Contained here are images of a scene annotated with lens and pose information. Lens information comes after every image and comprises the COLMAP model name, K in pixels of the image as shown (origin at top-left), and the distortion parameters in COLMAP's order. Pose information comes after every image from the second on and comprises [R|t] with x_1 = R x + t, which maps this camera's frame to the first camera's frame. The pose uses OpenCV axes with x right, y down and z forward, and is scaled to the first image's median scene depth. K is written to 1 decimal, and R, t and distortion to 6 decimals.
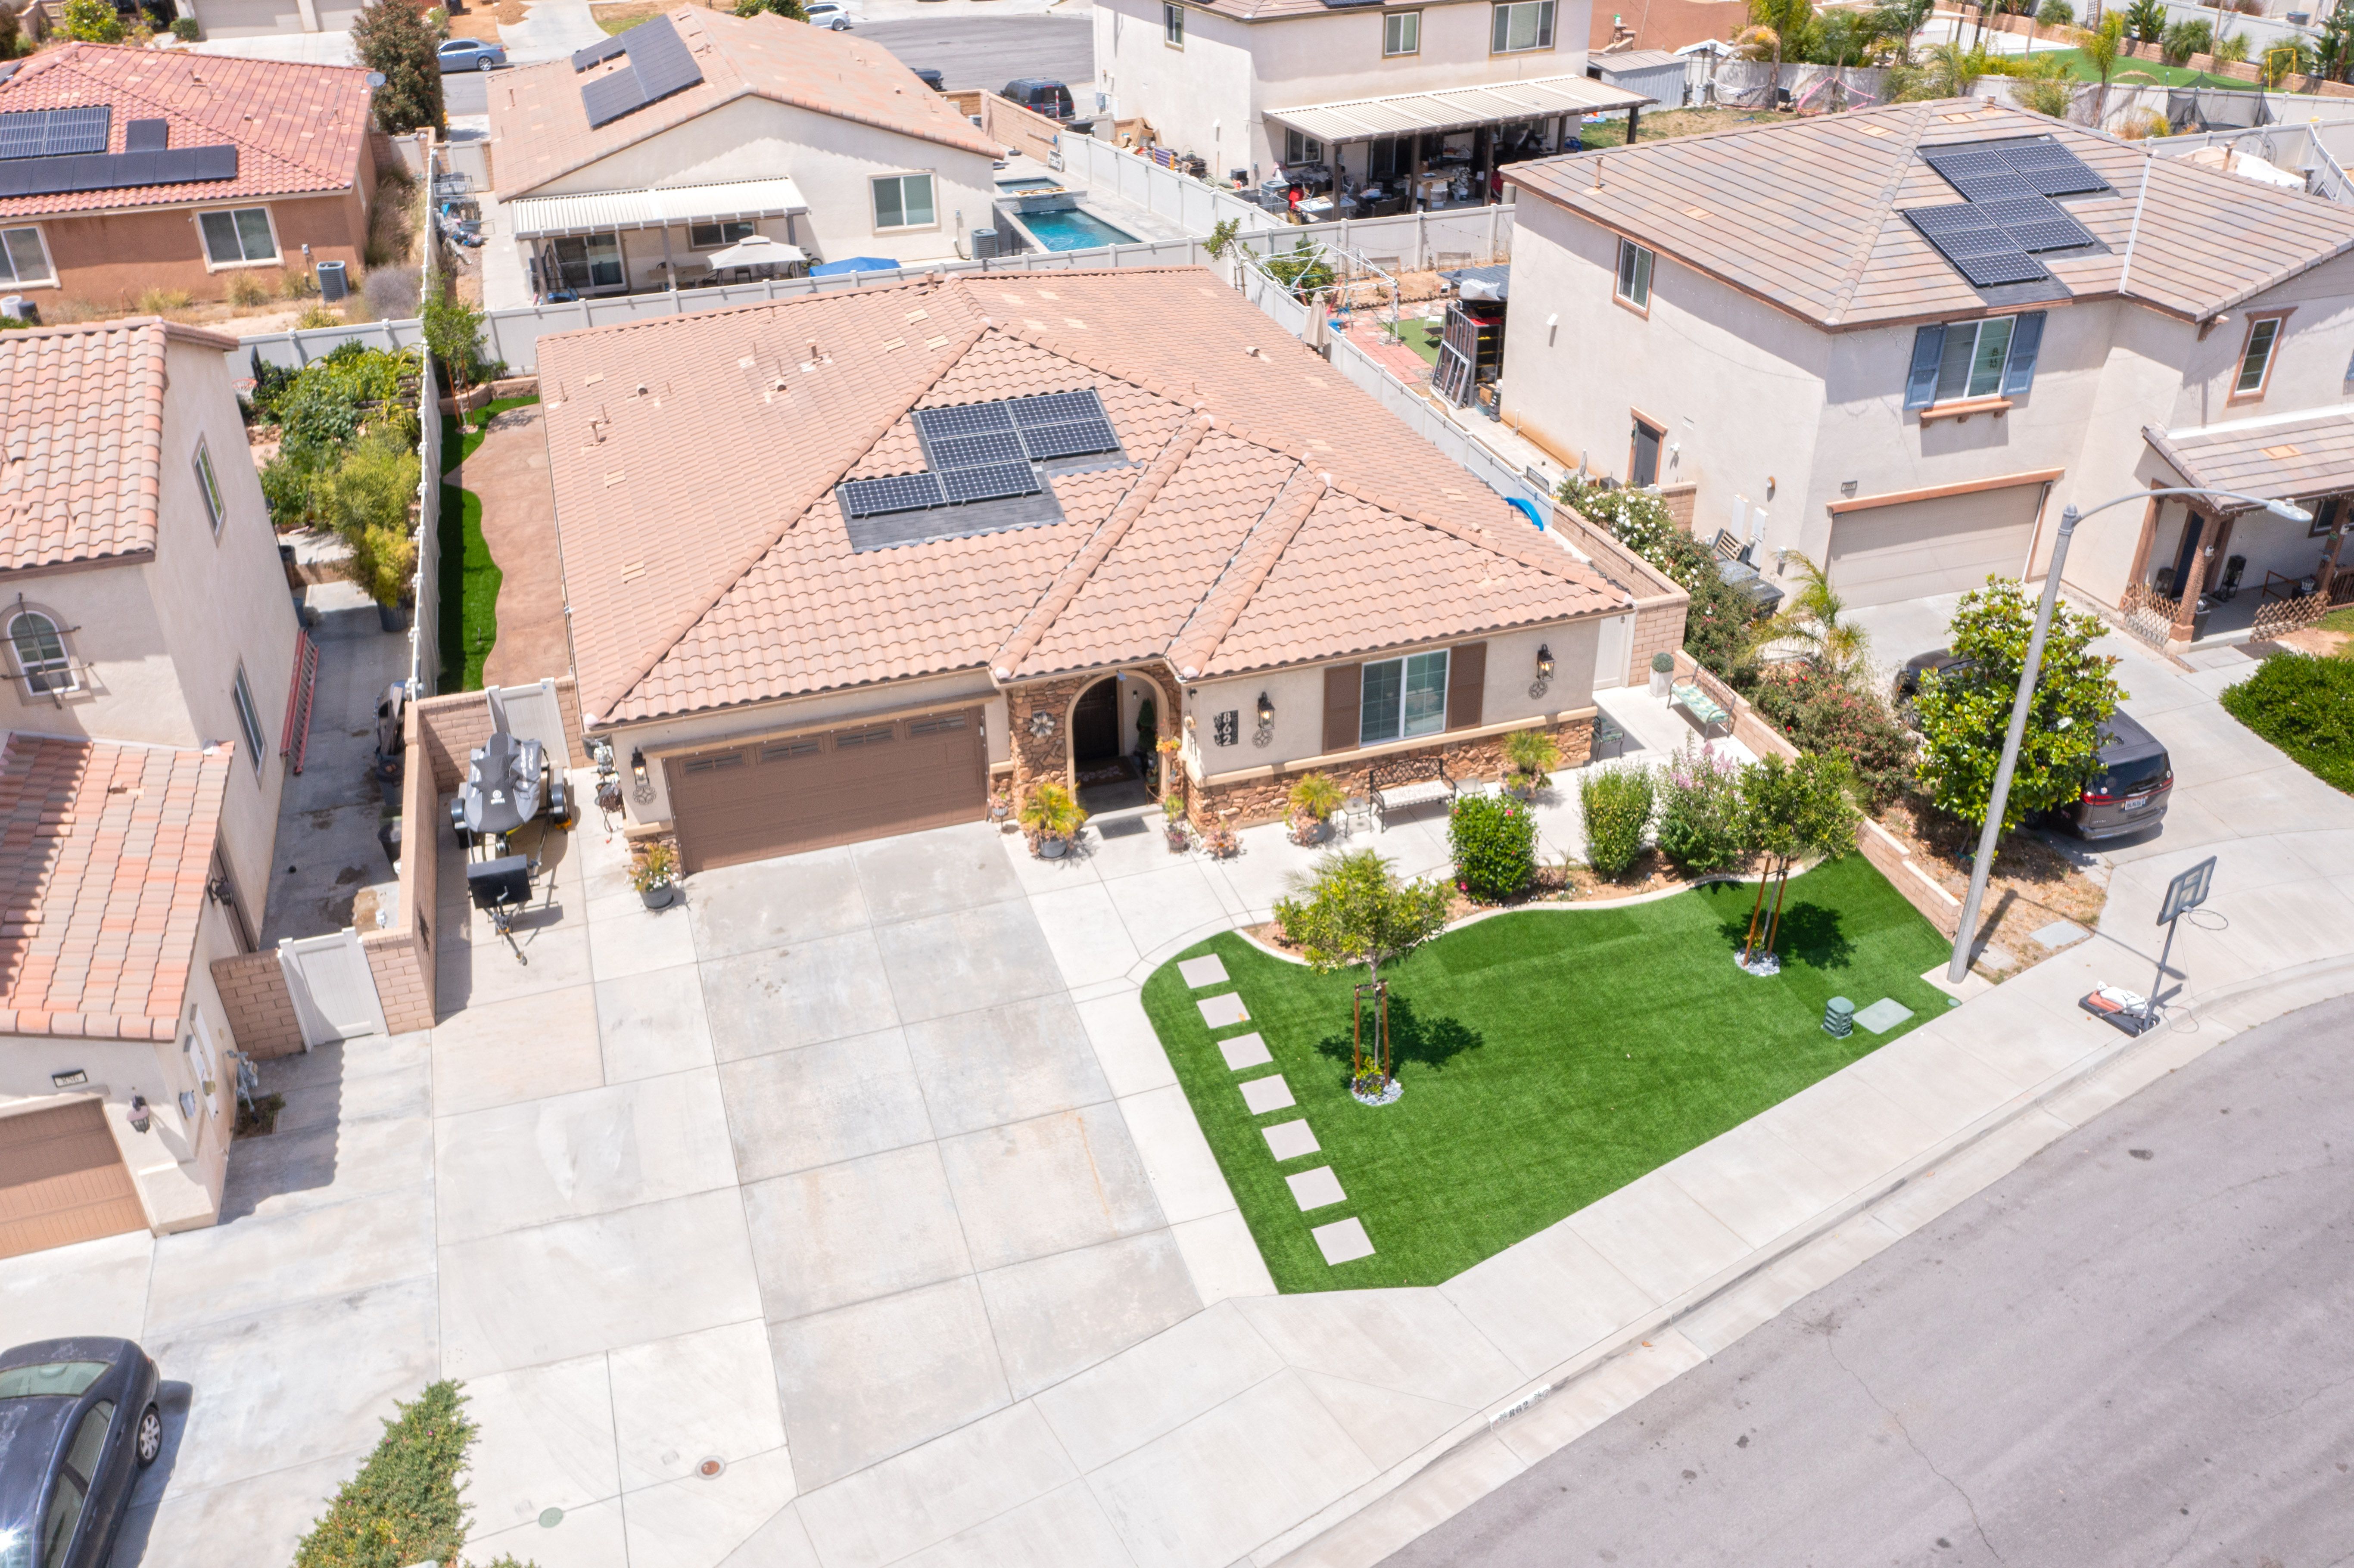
lens RADIAL K [[1888.1, 0, 1175.7], [0, 1888.1, 786.2], [0, 0, 1]] dist [-0.005530, 0.017180]
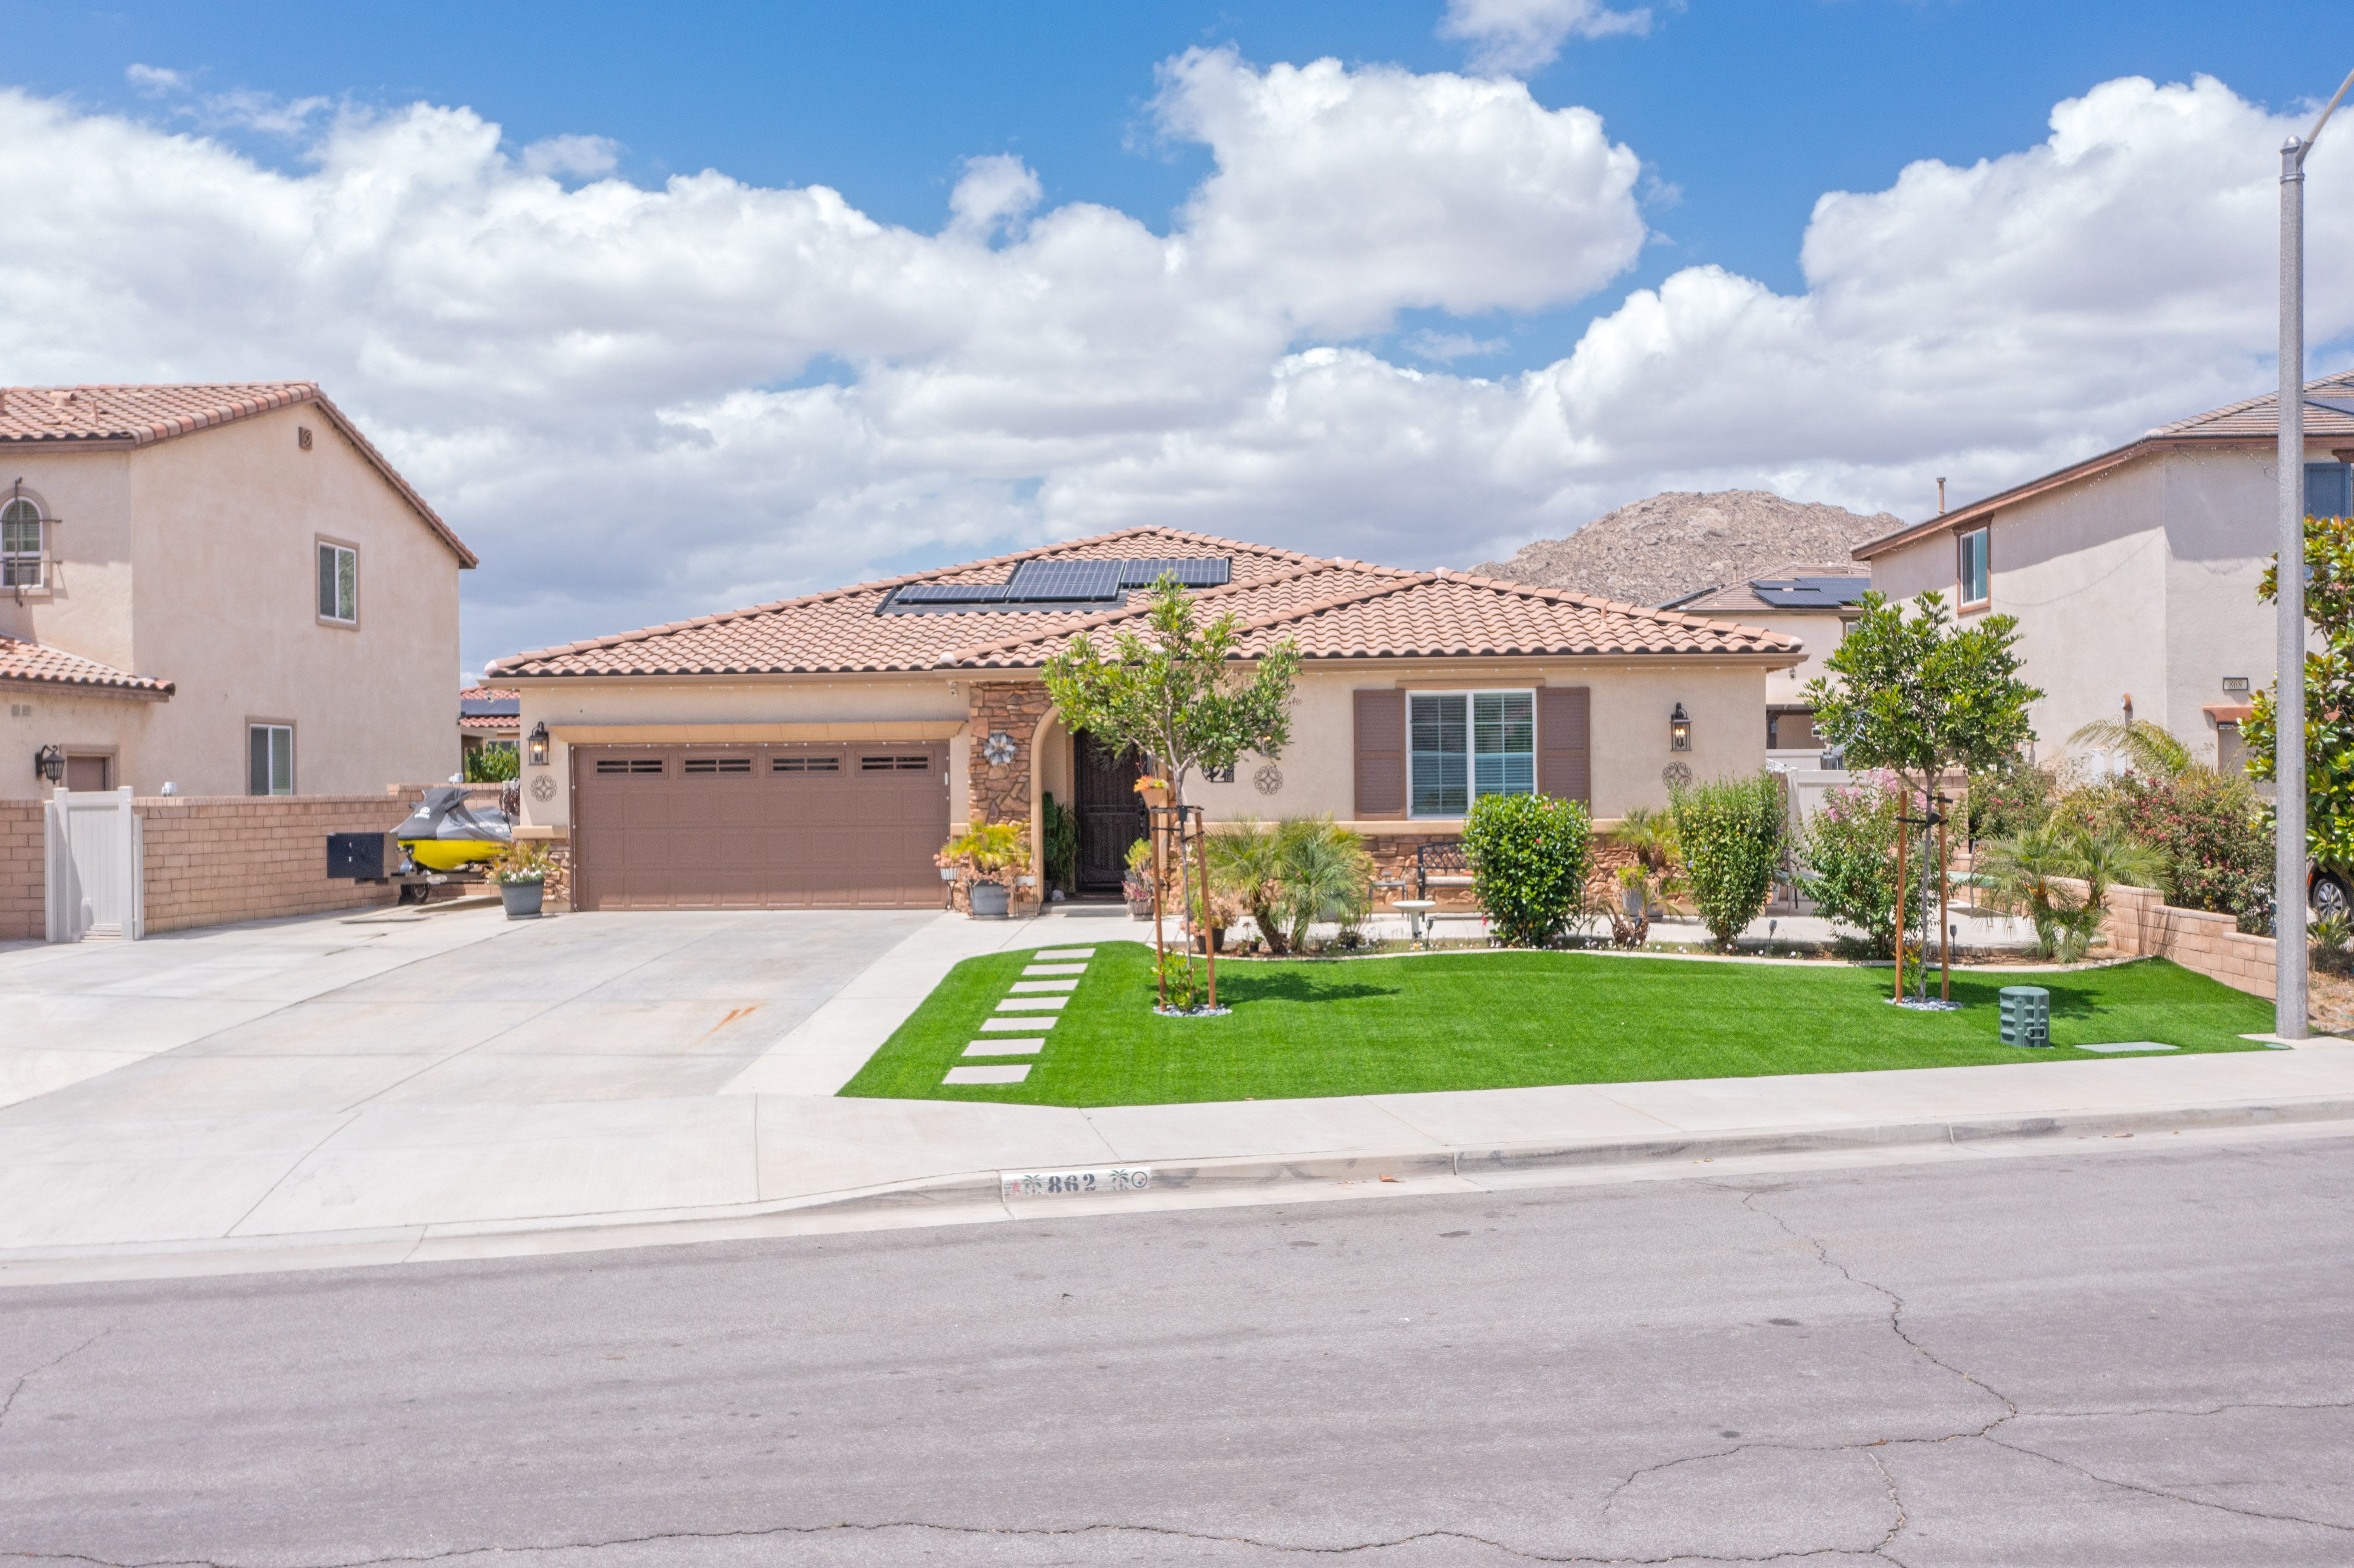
lens RADIAL K [[1888.1, 0, 1180.7], [0, 1888.1, 777.7], [0, 0, 1]] dist [-0.005530, 0.017180]
pose [[0.934555, 0.006083, -0.355766, 0.309839], [-0.186130, 0.860502, -0.474228, 0.372431], [0.303253, 0.509411, 0.805319, 0.417262]]
